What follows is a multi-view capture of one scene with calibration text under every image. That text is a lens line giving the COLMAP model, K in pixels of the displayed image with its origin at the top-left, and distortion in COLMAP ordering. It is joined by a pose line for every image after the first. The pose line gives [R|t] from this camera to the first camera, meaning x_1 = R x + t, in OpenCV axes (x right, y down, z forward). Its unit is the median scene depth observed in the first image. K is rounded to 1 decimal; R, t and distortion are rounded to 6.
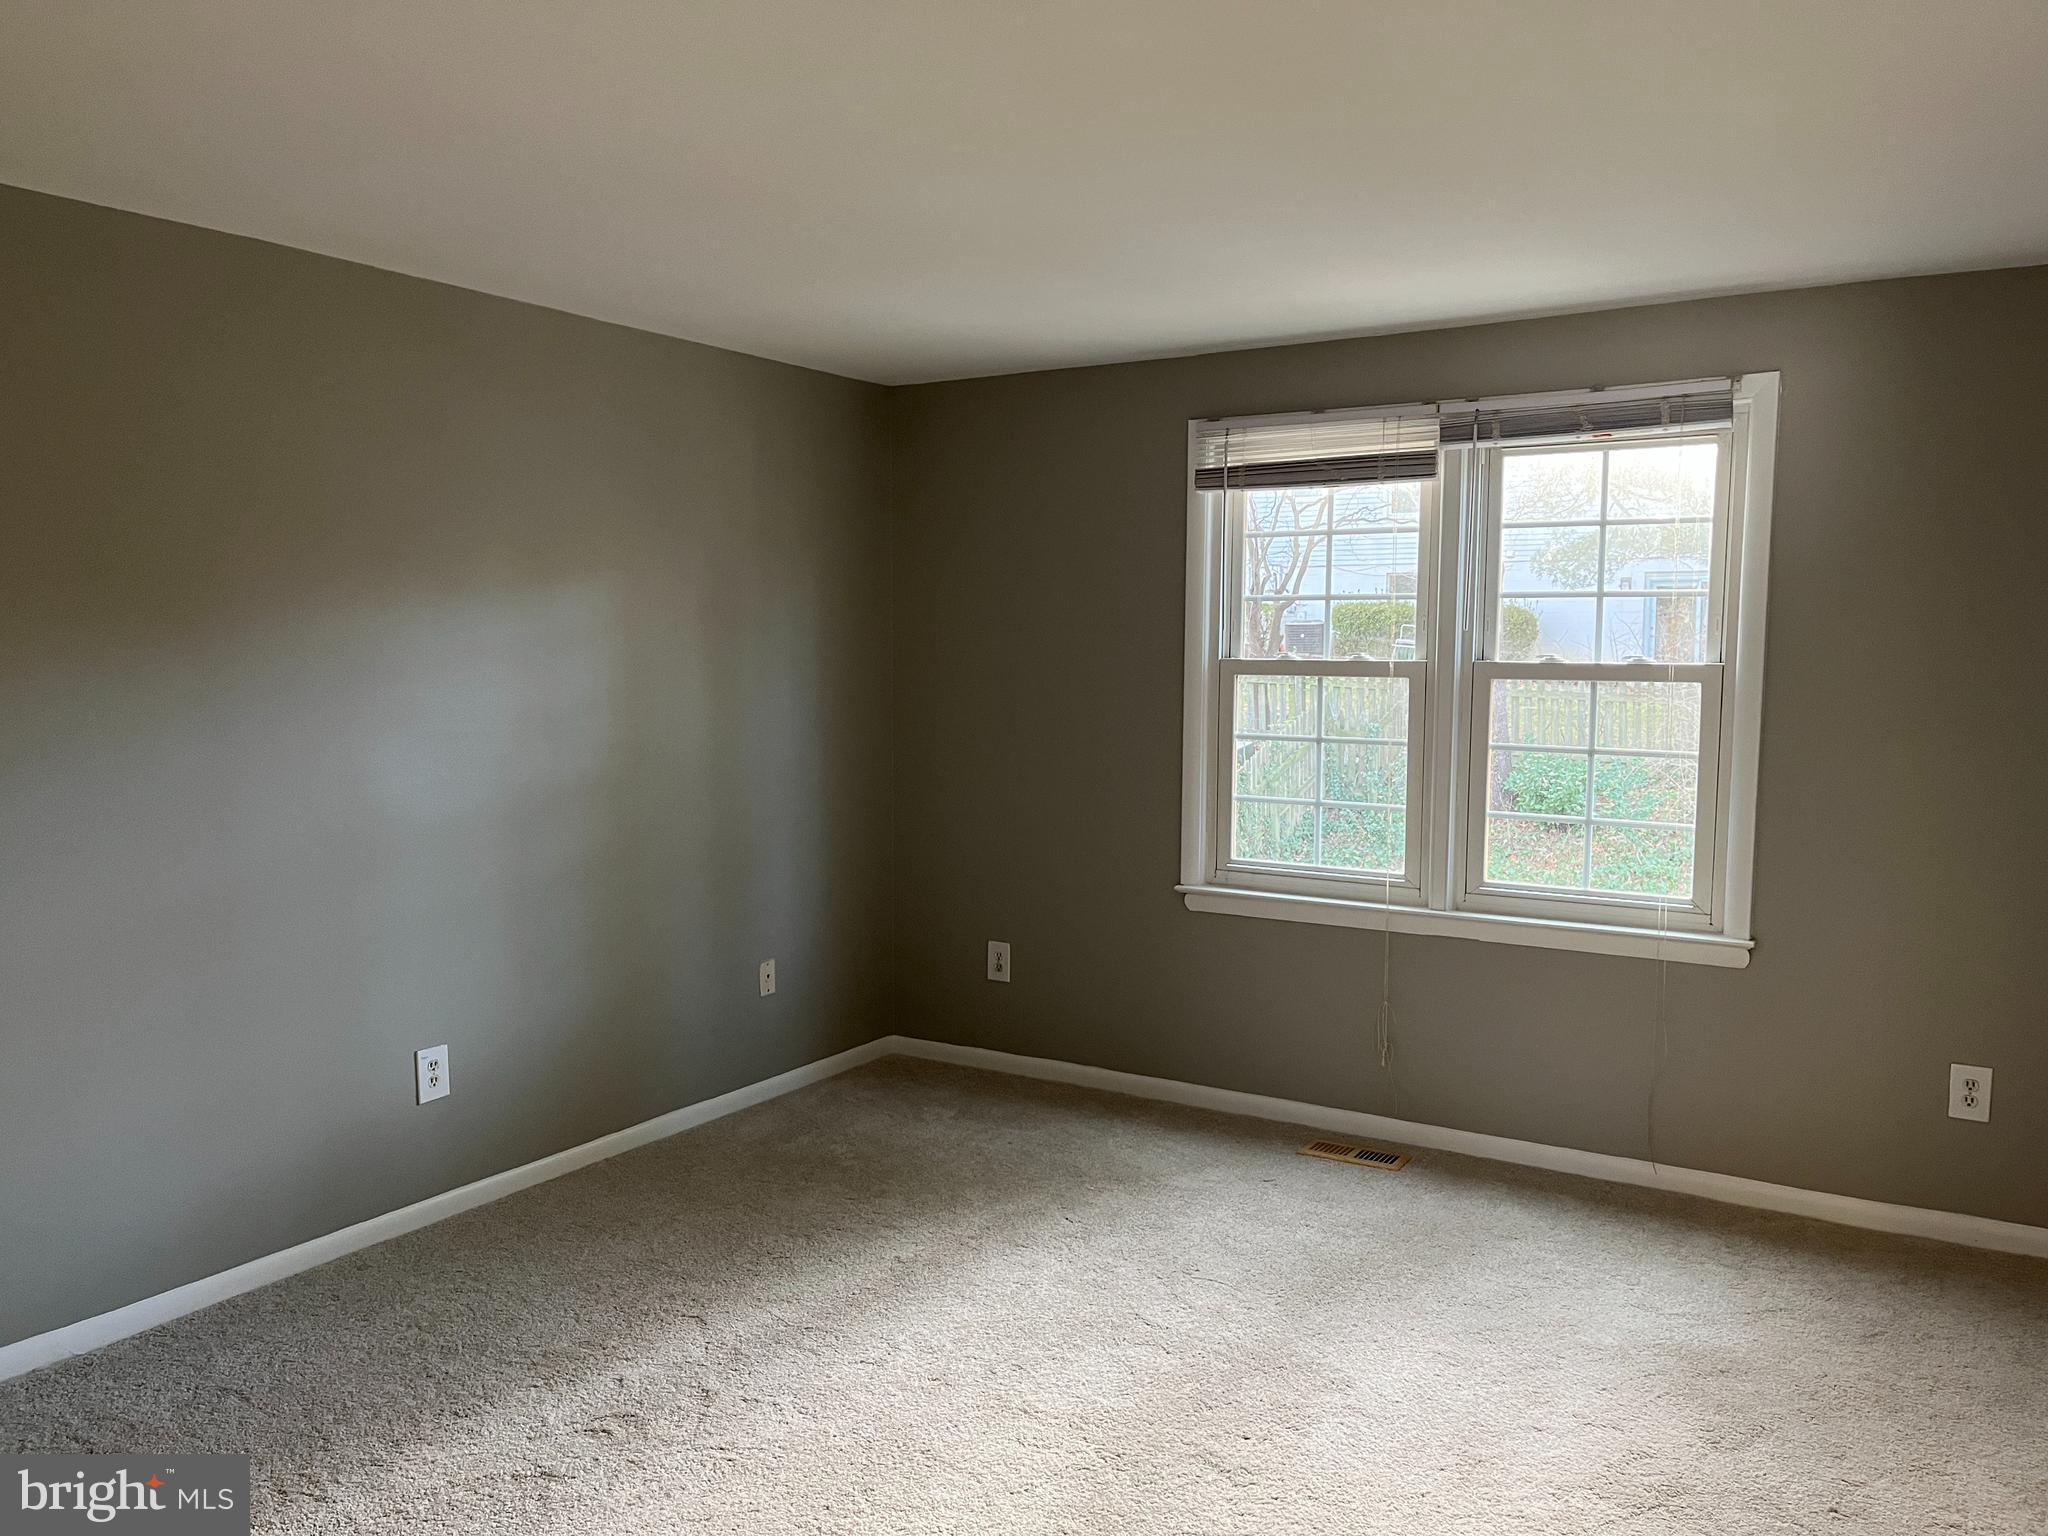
lens RADIAL K [[1538.8, 0, 1037.4], [0, 1538.8, 772.7], [0, 0, 1]] dist [0.044412, -0.080766]
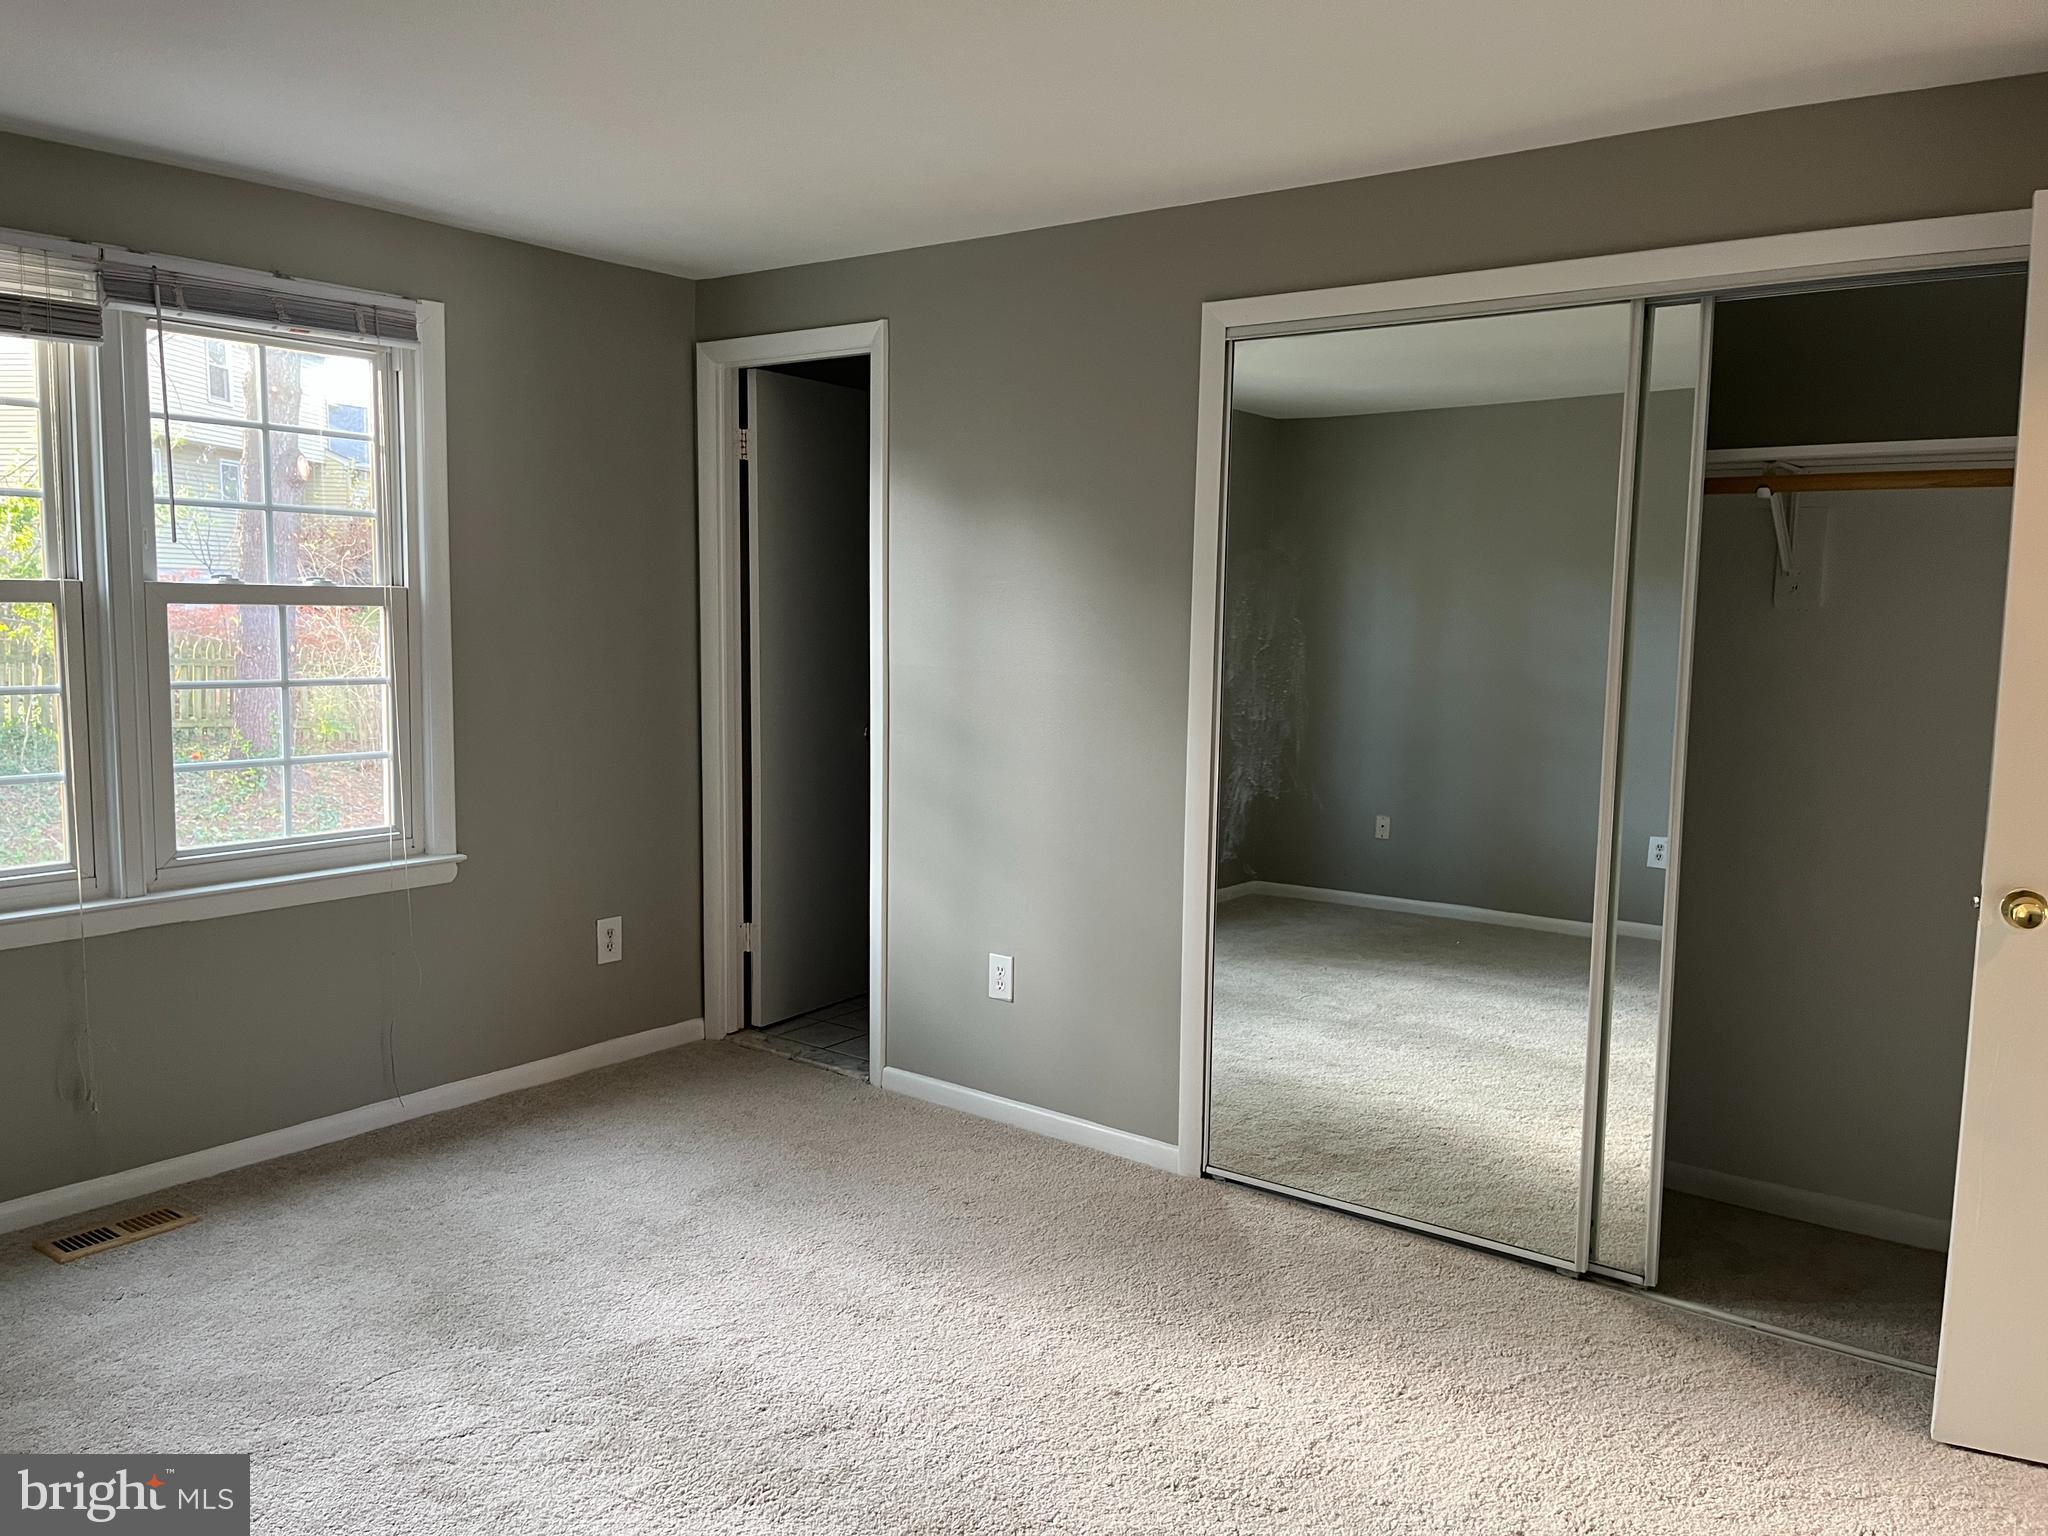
lens RADIAL K [[1538.8, 0, 1038.3], [0, 1538.8, 769.8], [0, 0, 1]] dist [0.044412, -0.080766]
pose [[0.079209, -0.117567, 0.989901, -0.509998], [0.055280, 0.992011, 0.113394, -0.042268], [-0.995324, 0.045740, 0.085075, 0.494913]]
